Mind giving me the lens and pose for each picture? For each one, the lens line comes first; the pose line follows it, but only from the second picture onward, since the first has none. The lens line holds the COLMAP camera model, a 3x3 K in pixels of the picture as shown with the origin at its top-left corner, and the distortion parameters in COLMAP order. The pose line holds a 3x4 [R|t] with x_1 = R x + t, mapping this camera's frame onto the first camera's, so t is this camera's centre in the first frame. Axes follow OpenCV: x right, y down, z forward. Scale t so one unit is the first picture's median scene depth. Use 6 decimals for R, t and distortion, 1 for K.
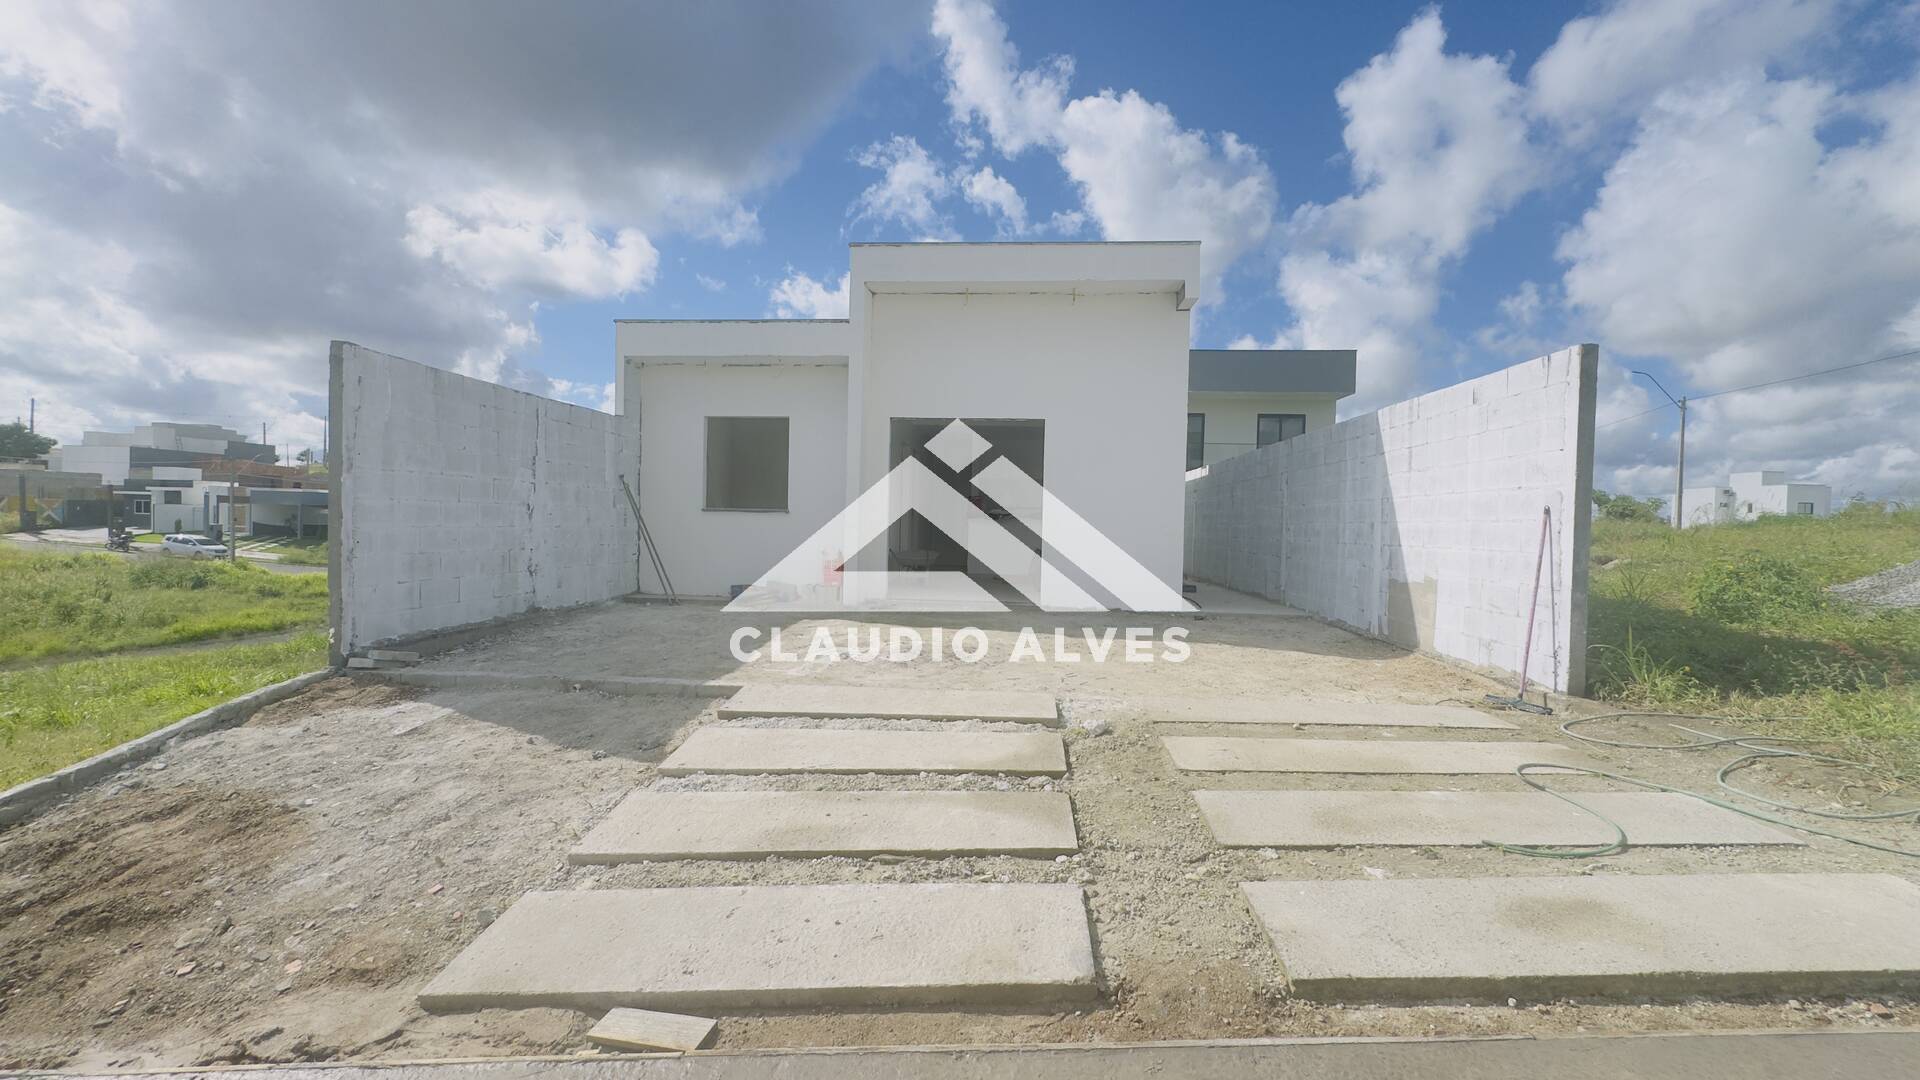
lens RADIAL K [[778.9, 0, 962.0], [0, 778.9, 535.3], [0, 0, 1]] dist [0.001203, 0.001971]
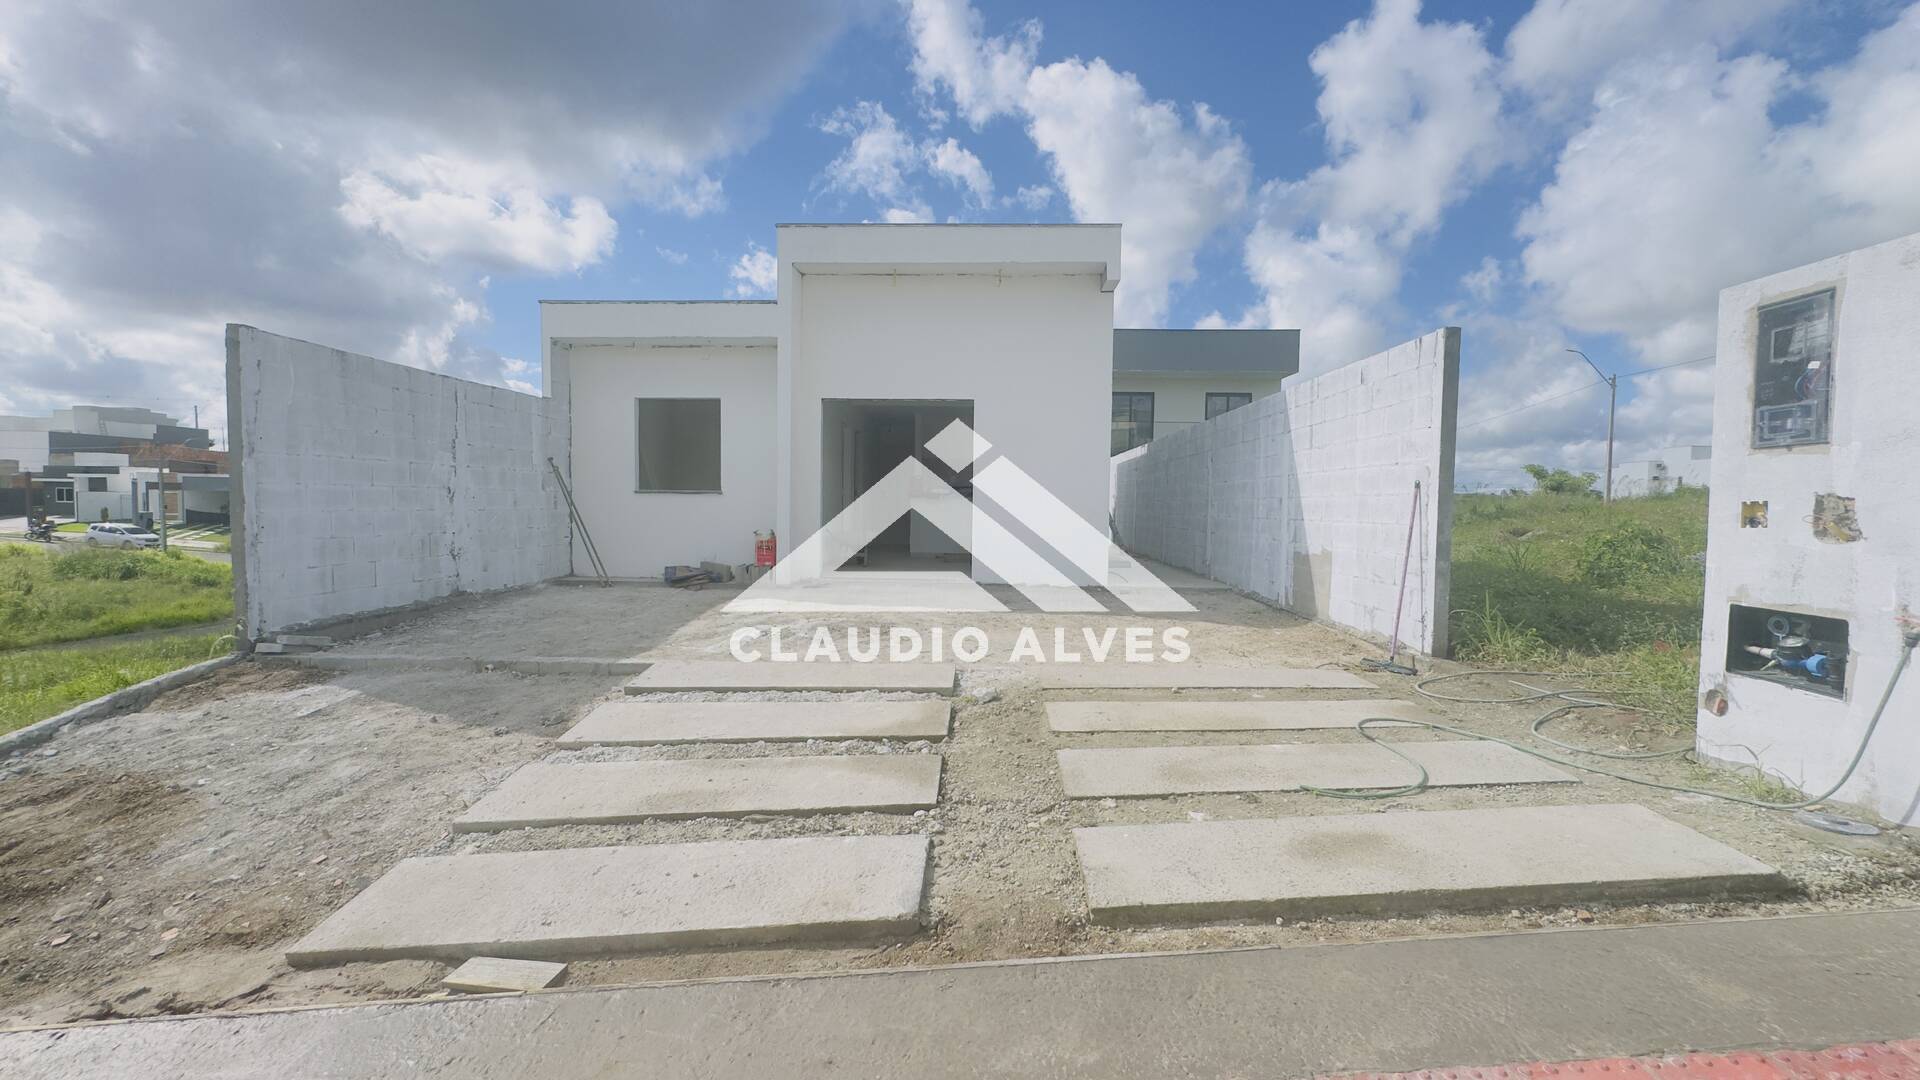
lens RADIAL K [[779.1, 0, 963.7], [0, 779.1, 552.0], [0, 0, 1]] dist [0.003912, 0.001172]
pose [[0.999105, -0.012483, 0.040408, 0.116475], [0.010592, 0.998854, 0.046679, 0.005636], [-0.040944, -0.046209, 0.998092, -0.042689]]
